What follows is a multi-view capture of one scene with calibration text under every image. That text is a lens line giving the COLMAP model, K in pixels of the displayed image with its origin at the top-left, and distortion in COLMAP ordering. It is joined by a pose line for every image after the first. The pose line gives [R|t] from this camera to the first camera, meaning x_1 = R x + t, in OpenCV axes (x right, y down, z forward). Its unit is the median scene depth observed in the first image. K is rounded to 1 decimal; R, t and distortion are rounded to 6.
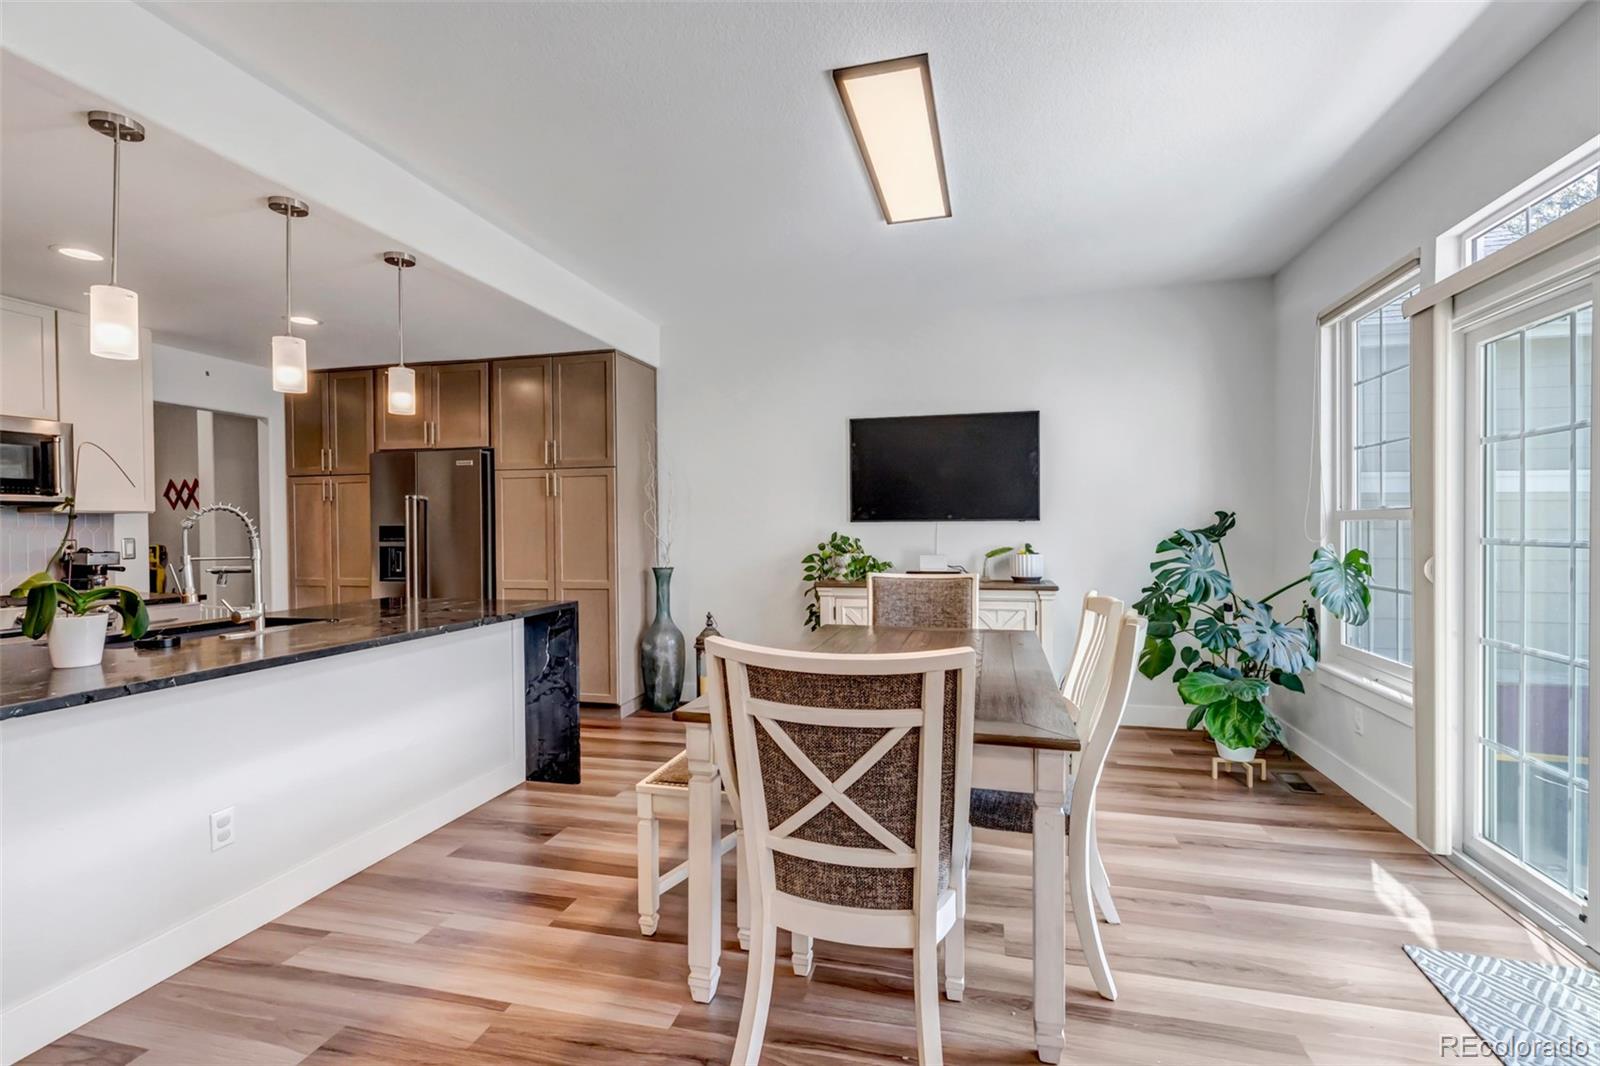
lens RADIAL K [[721.5, 0, 800.0], [0, 721.5, 533.0], [0, 0, 1]] dist [0.001855, -0.000021]
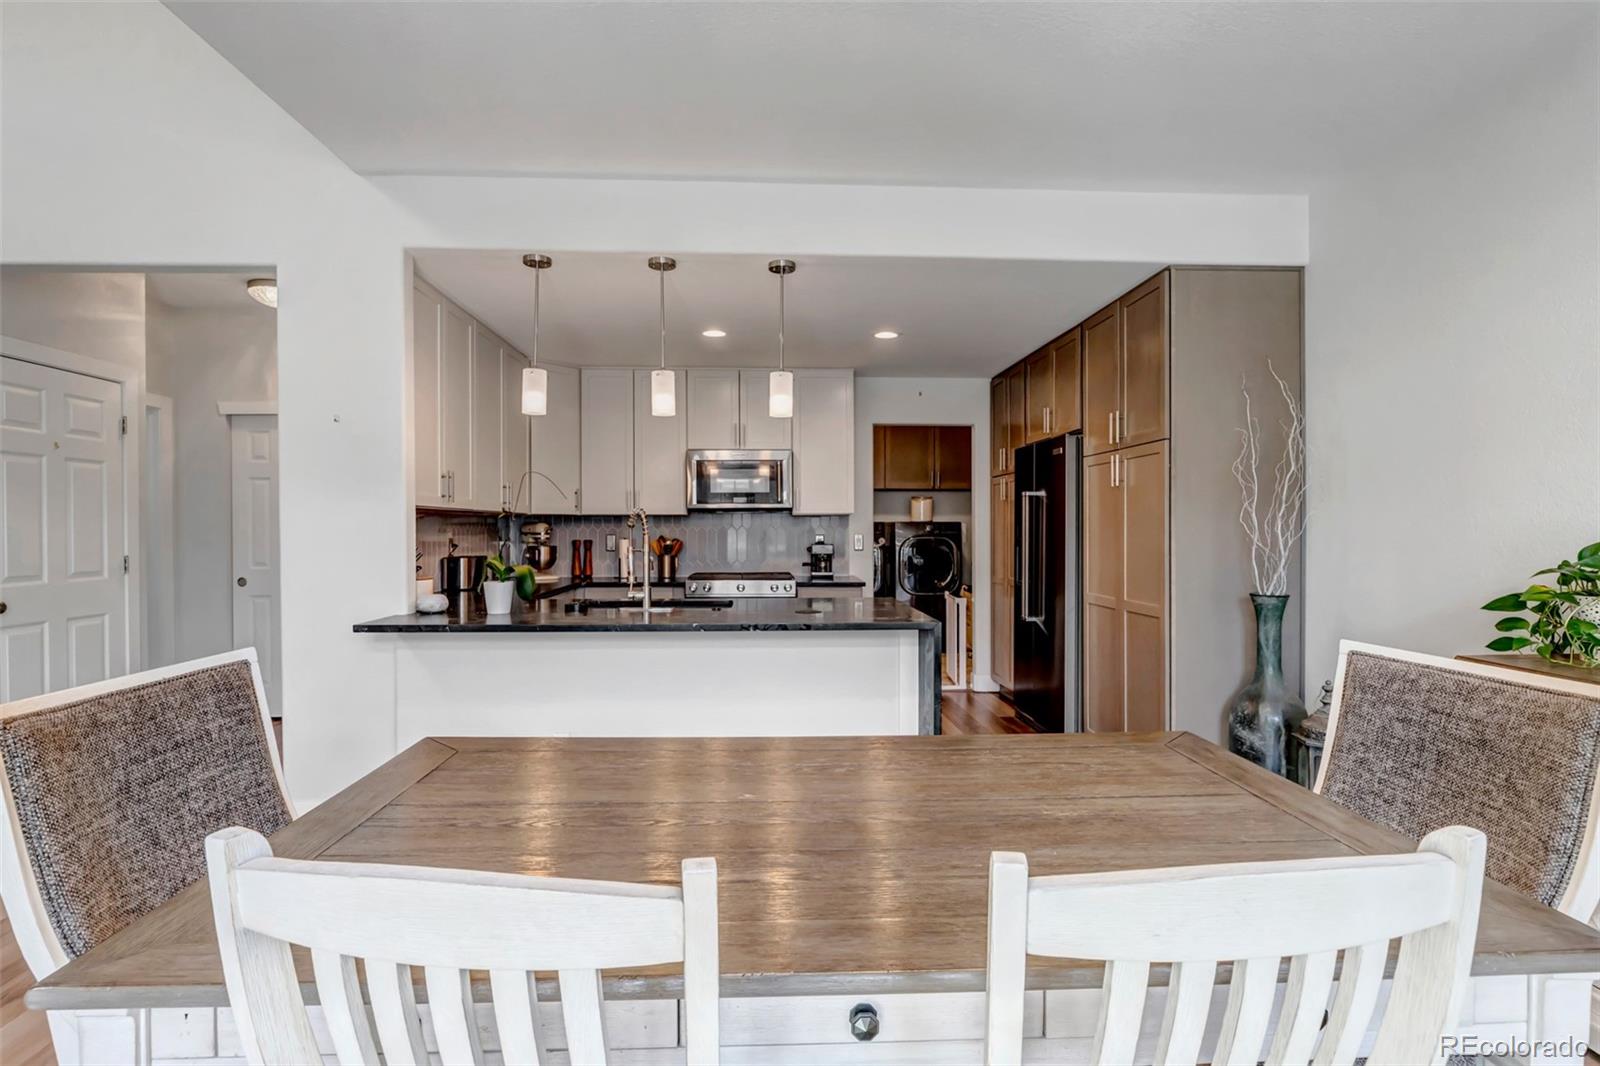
lens RADIAL K [[788.8, 0, 800.0], [0, 788.8, 533.0], [0, 0, 1]] dist [0.000273, 0.000030]
pose [[0.296863, 0.009996, -0.954868, 0.467013], [-0.009197, 0.999929, 0.007609, -0.007995], [0.954876, 0.006523, 0.296934, 0.606058]]
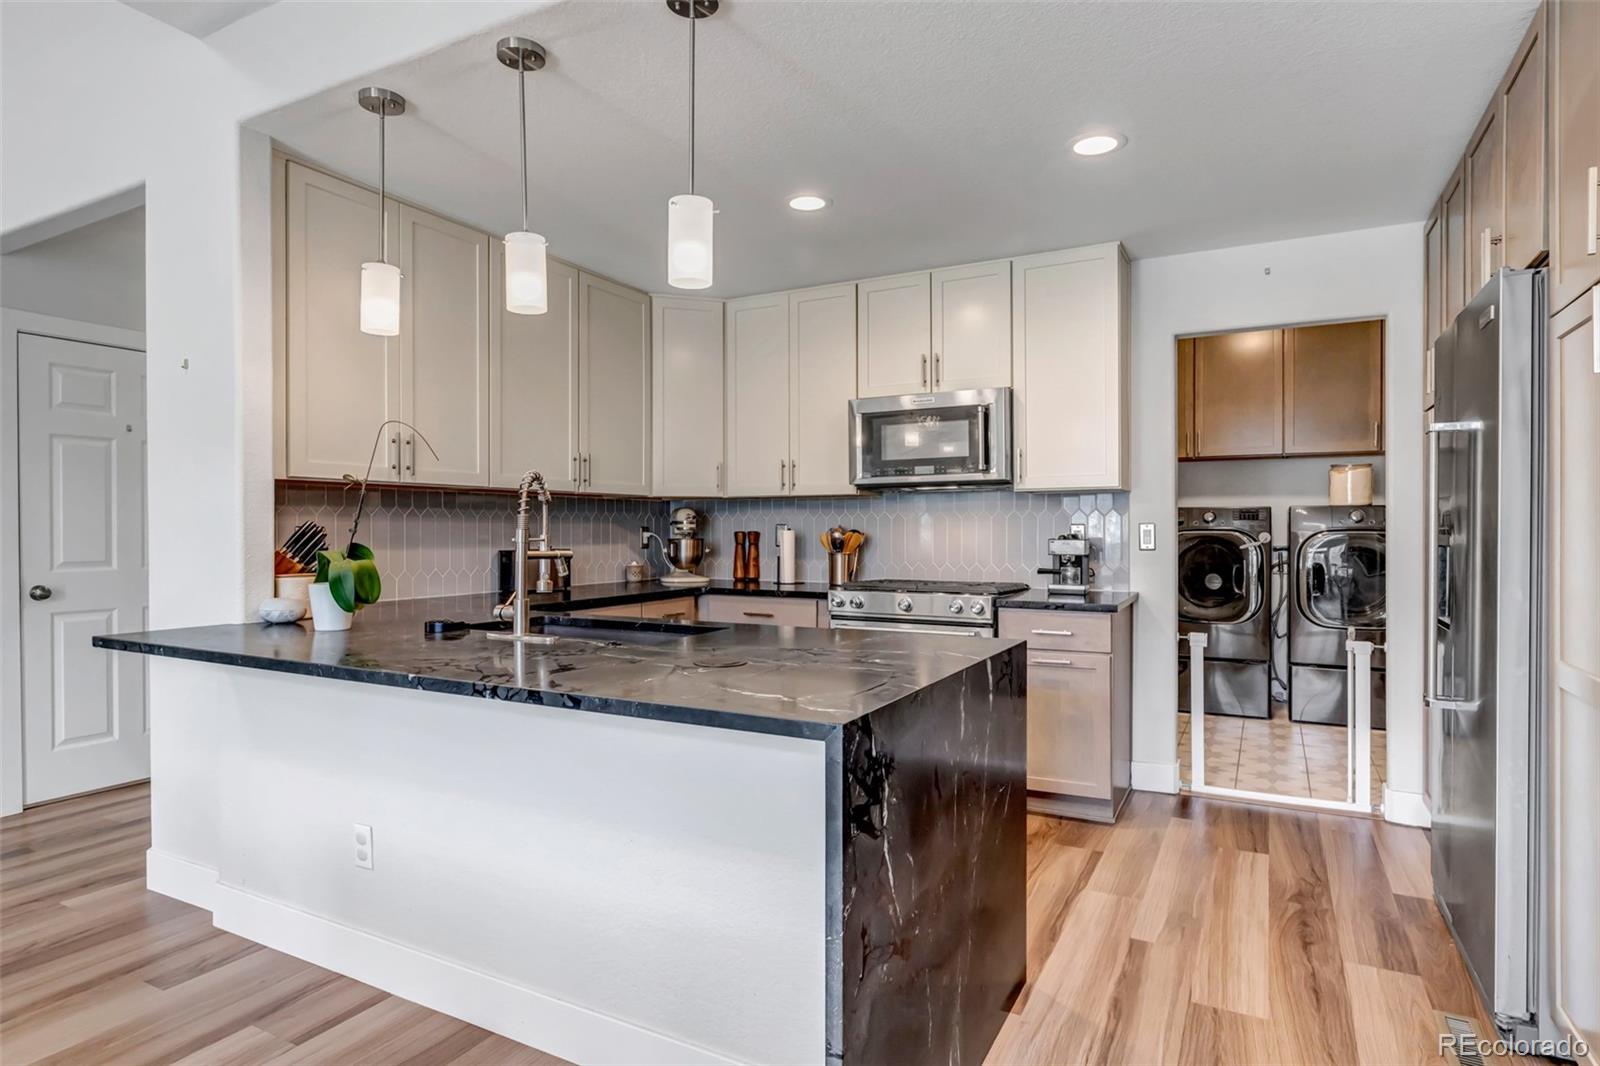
lens RADIAL K [[859.9, 0, 800.0], [0, 859.9, 533.0], [0, 0, 1]] dist [0.001003, 0.000370]
pose [[-0.243897, 0.009940, -0.969750, 0.046240], [-0.005634, 0.999916, 0.011666, 0.009873], [0.969785, 0.008309, -0.243820, 1.083048]]
